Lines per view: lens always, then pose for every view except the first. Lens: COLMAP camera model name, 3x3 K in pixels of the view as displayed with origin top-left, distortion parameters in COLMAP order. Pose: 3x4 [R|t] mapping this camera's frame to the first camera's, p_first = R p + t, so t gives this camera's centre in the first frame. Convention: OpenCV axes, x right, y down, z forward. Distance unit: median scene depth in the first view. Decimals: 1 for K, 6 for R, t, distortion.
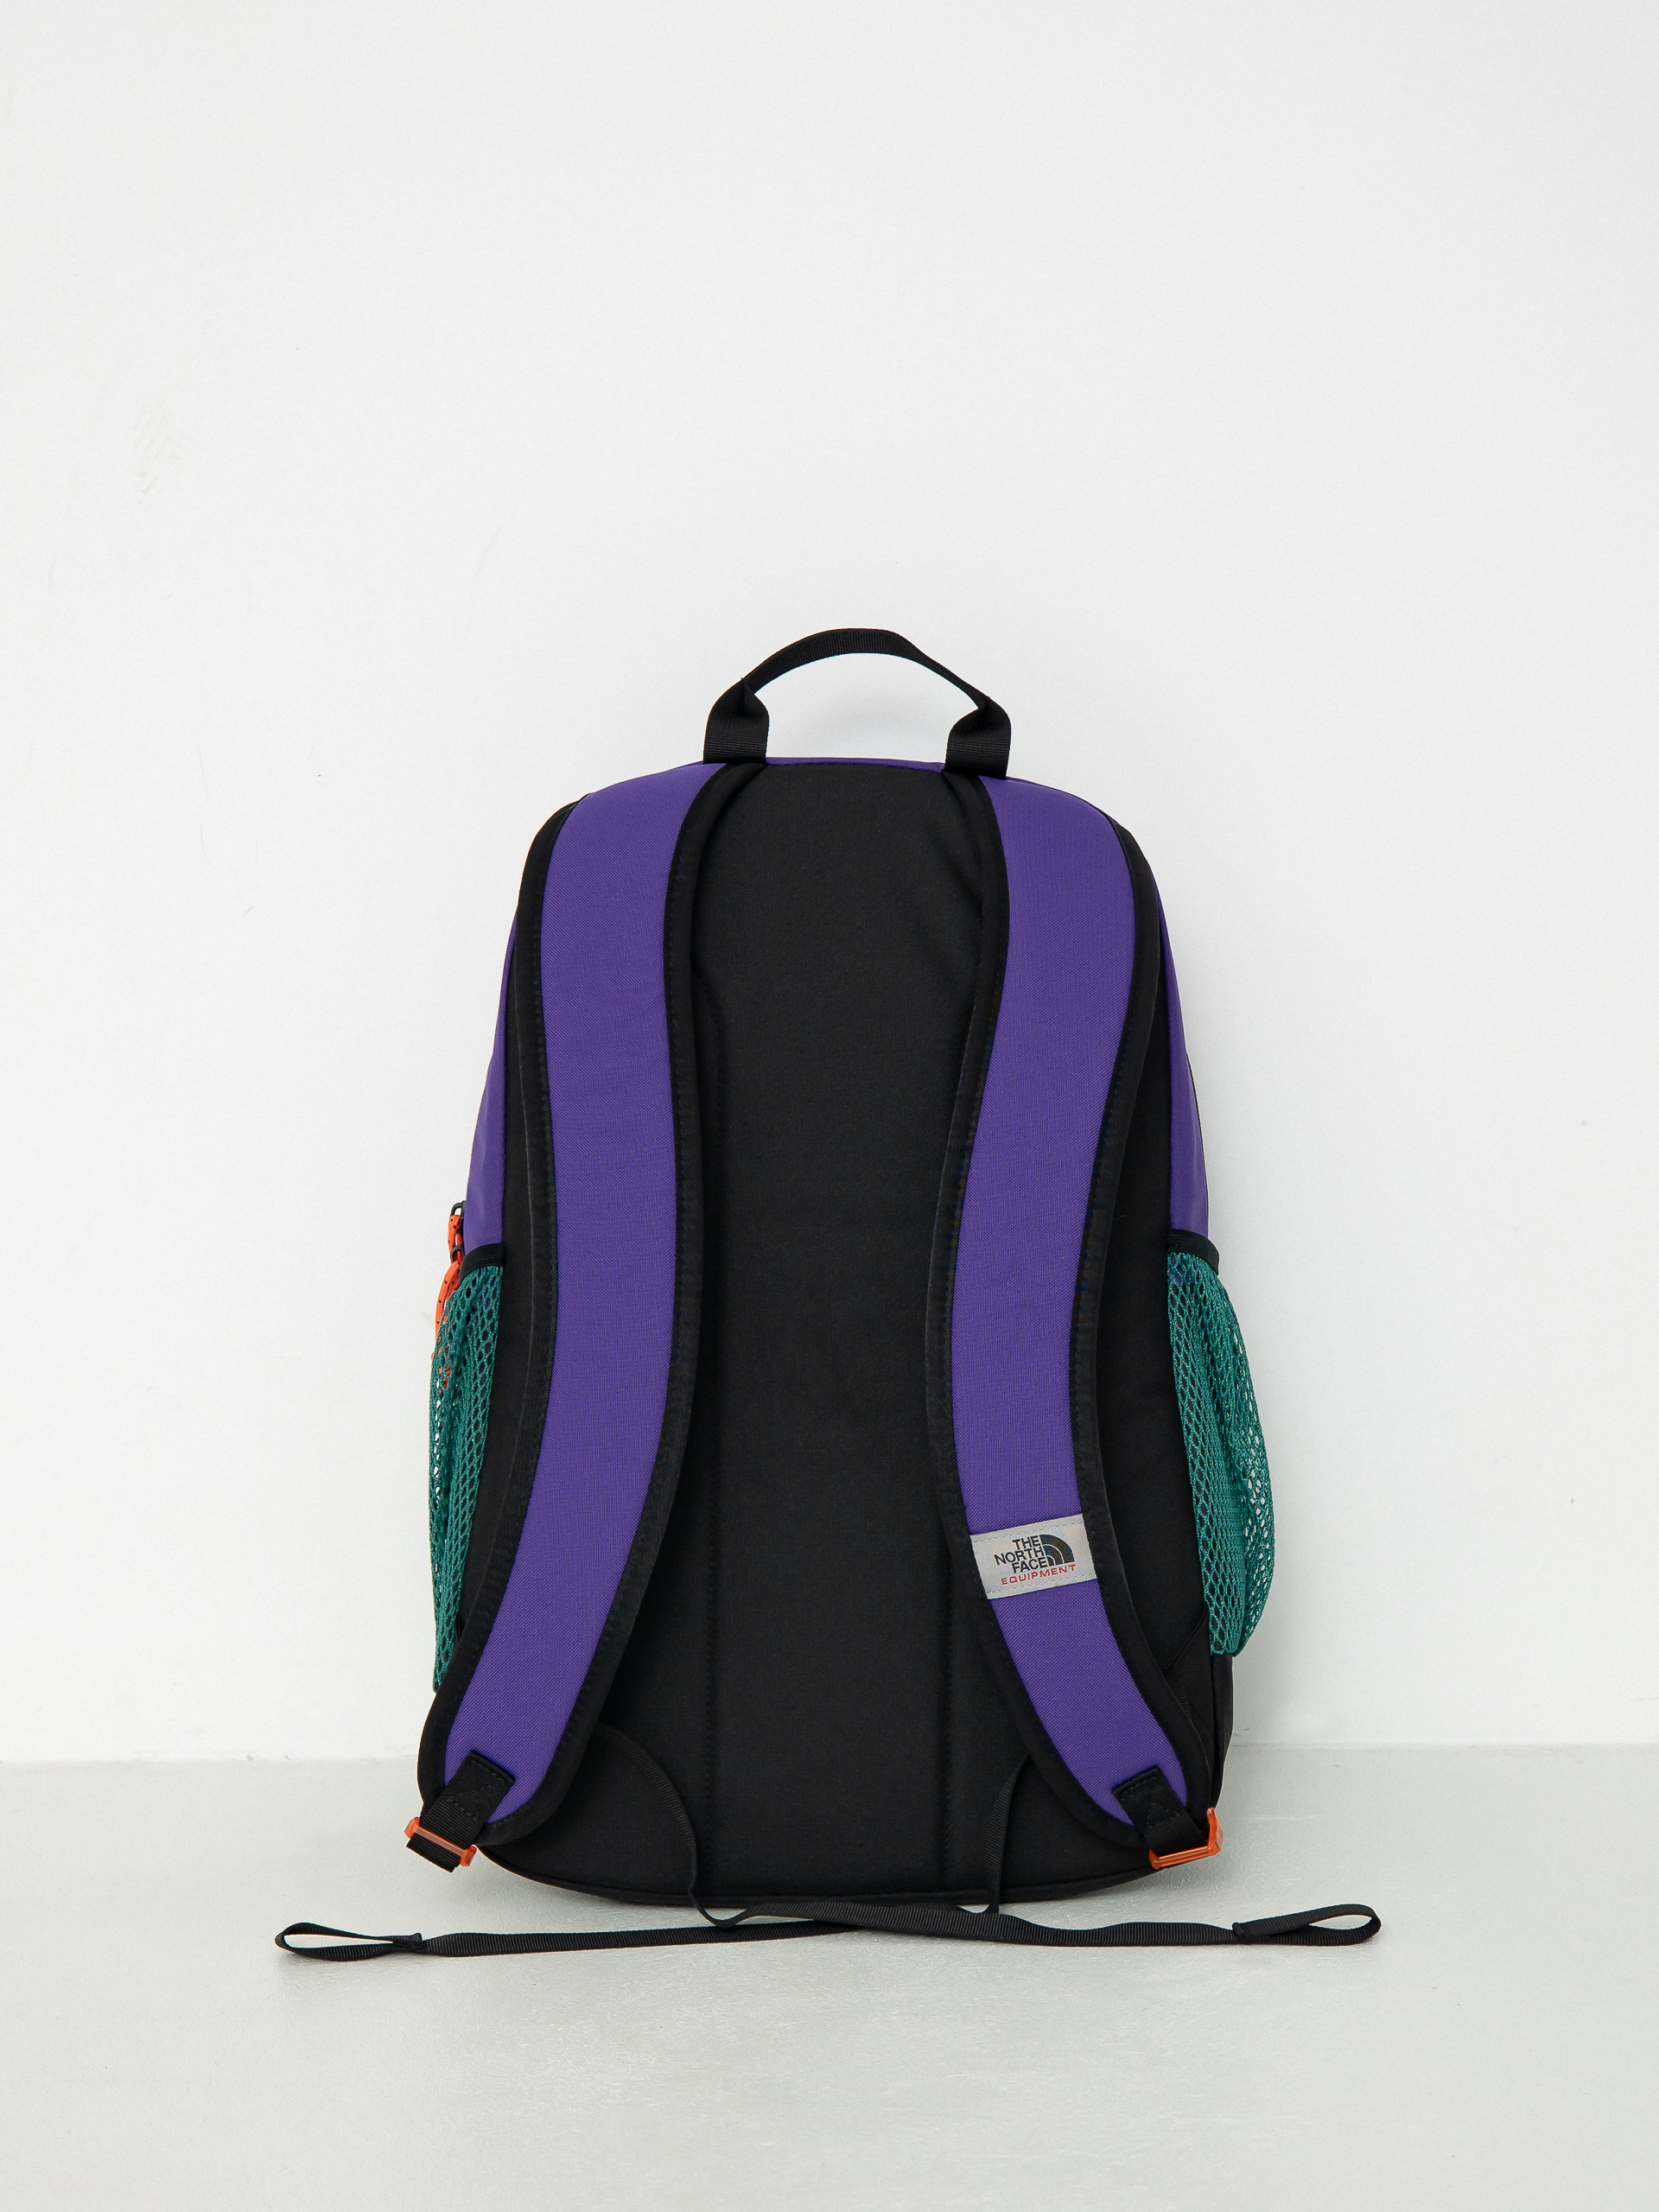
lens RADIAL K [[3704.2, 0, 831.6], [0, 3704.2, 1106.2], [0, 0, 1]] dist [0.143588, 0.000000]
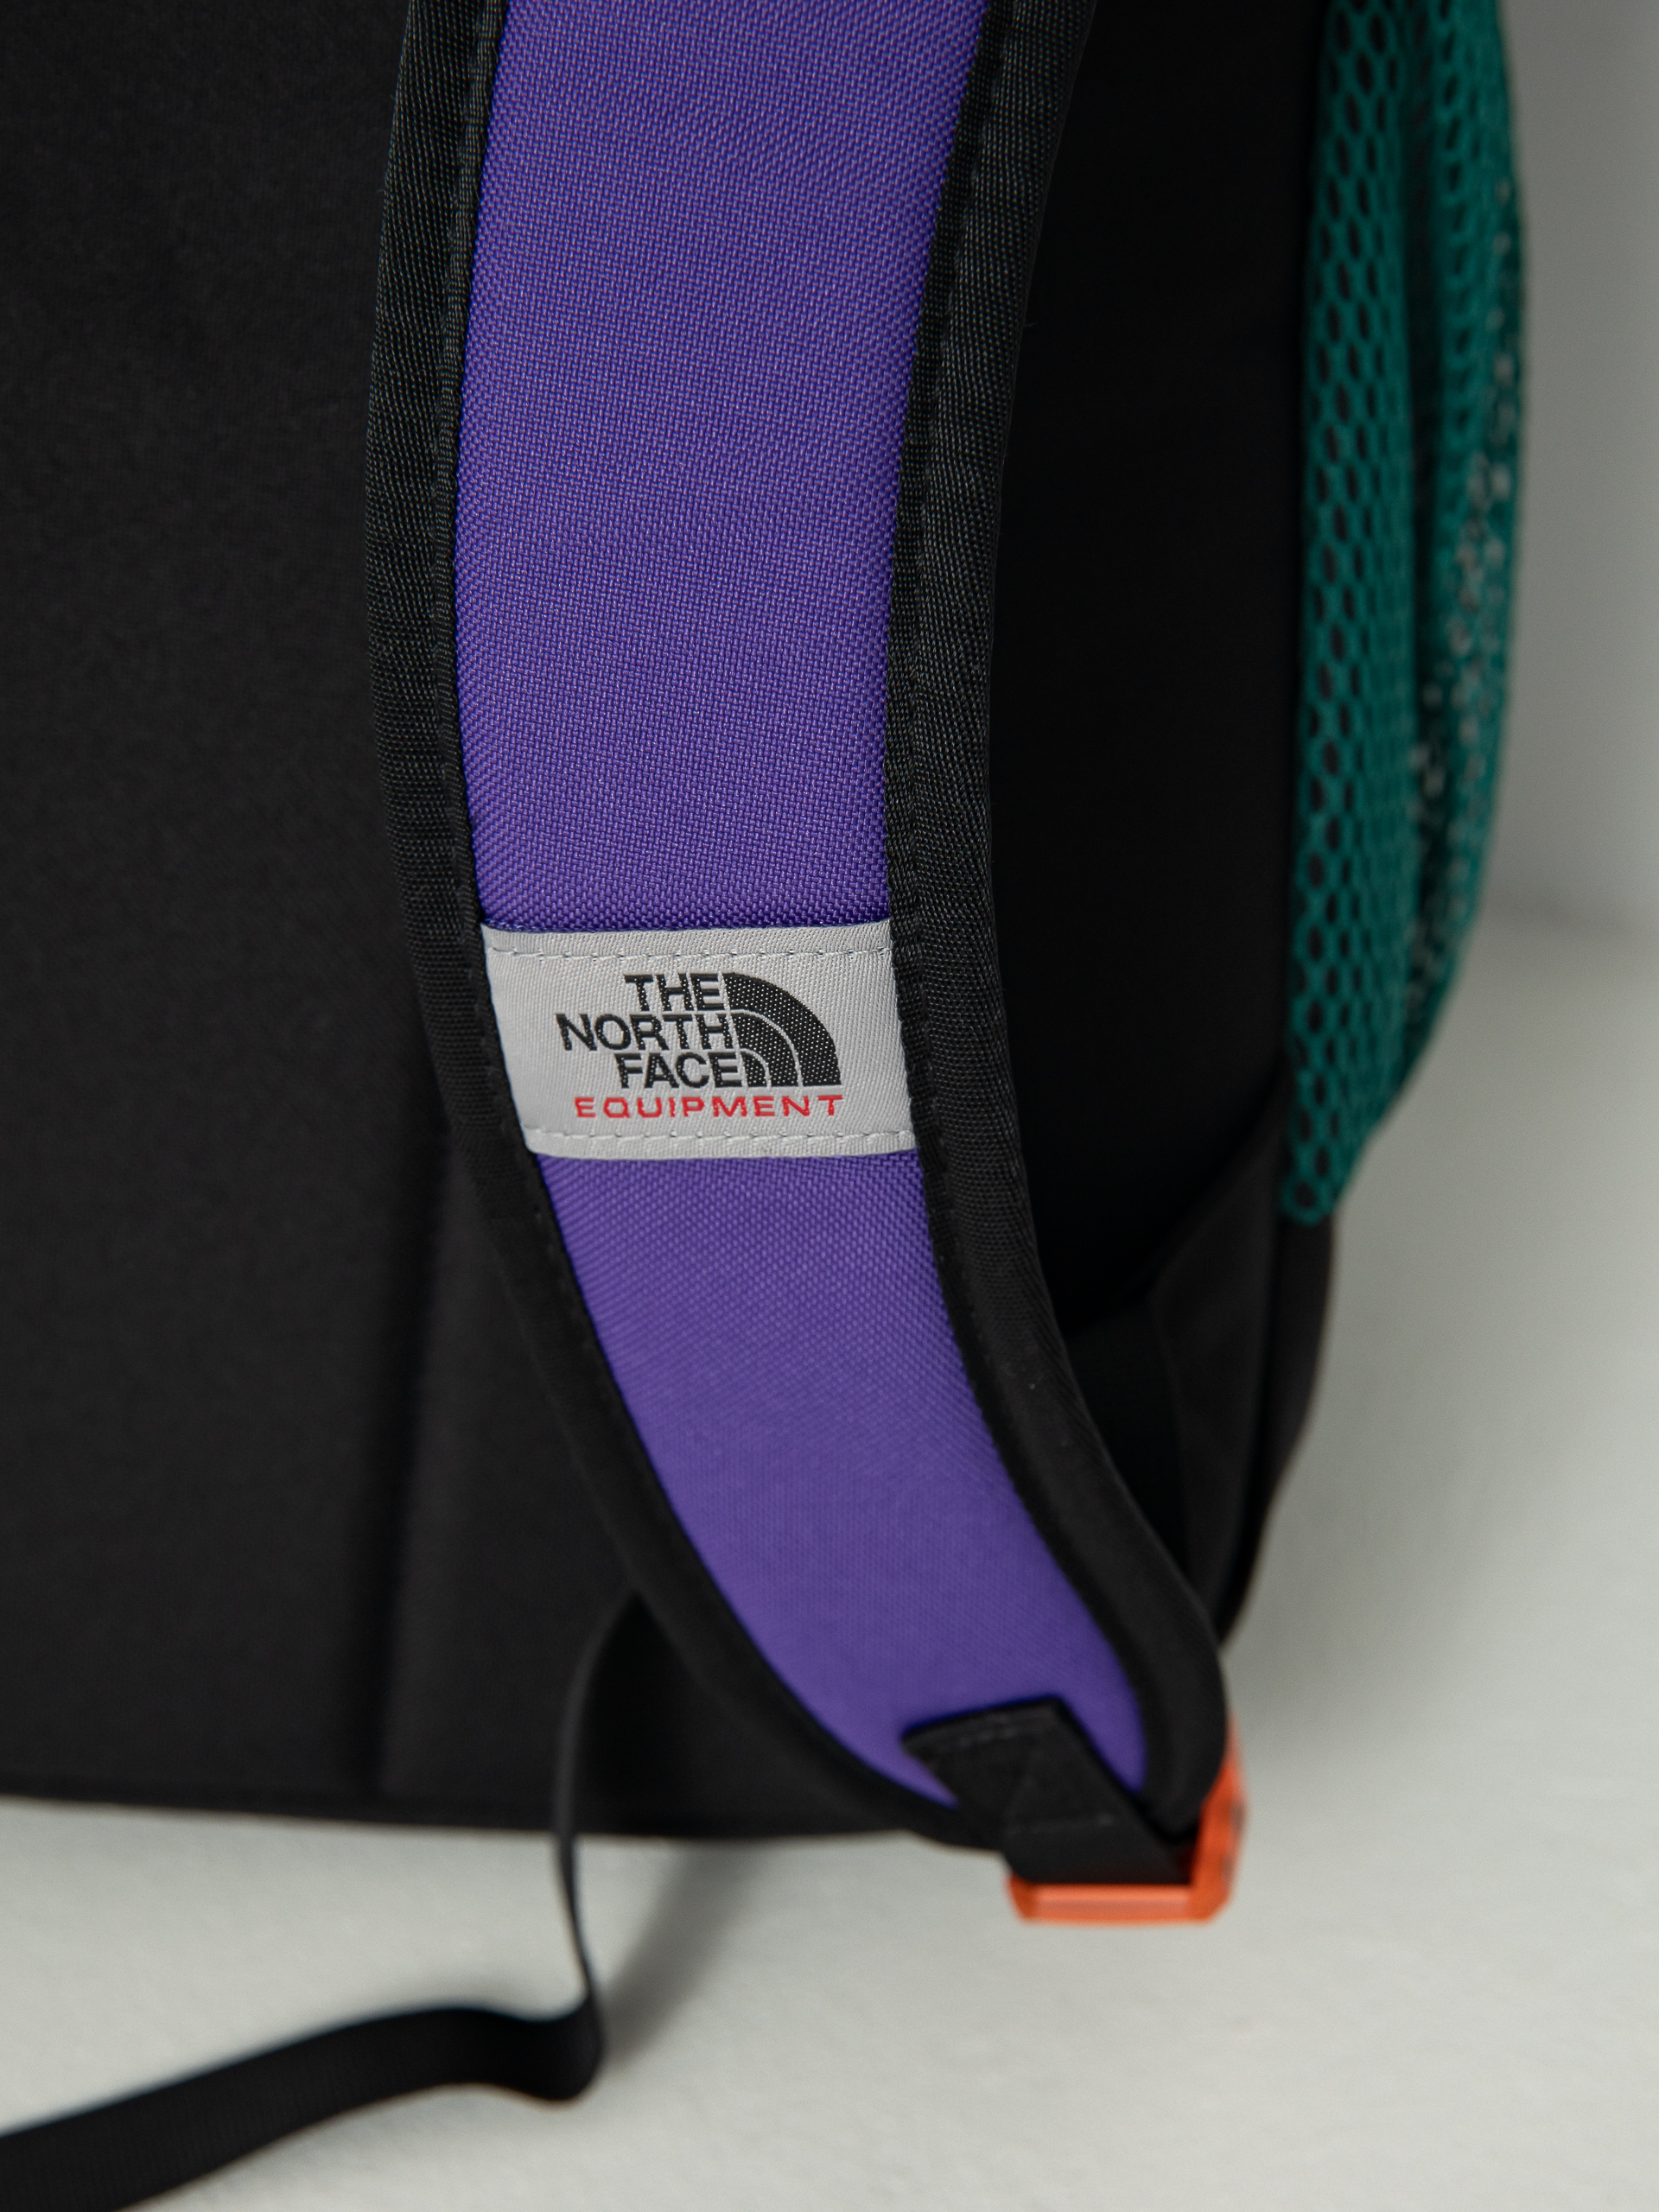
lens RADIAL K [[4159.7, 0, 834.6], [0, 4159.7, 1104.2], [0, 0, 1]] dist [0.125248, 0.000000]
pose [[0.994485, 0.101202, 0.027508, 0.056504], [-0.103632, 0.908053, 0.405833, 0.000183], [0.016093, -0.406446, 0.913533, 0.718047]]
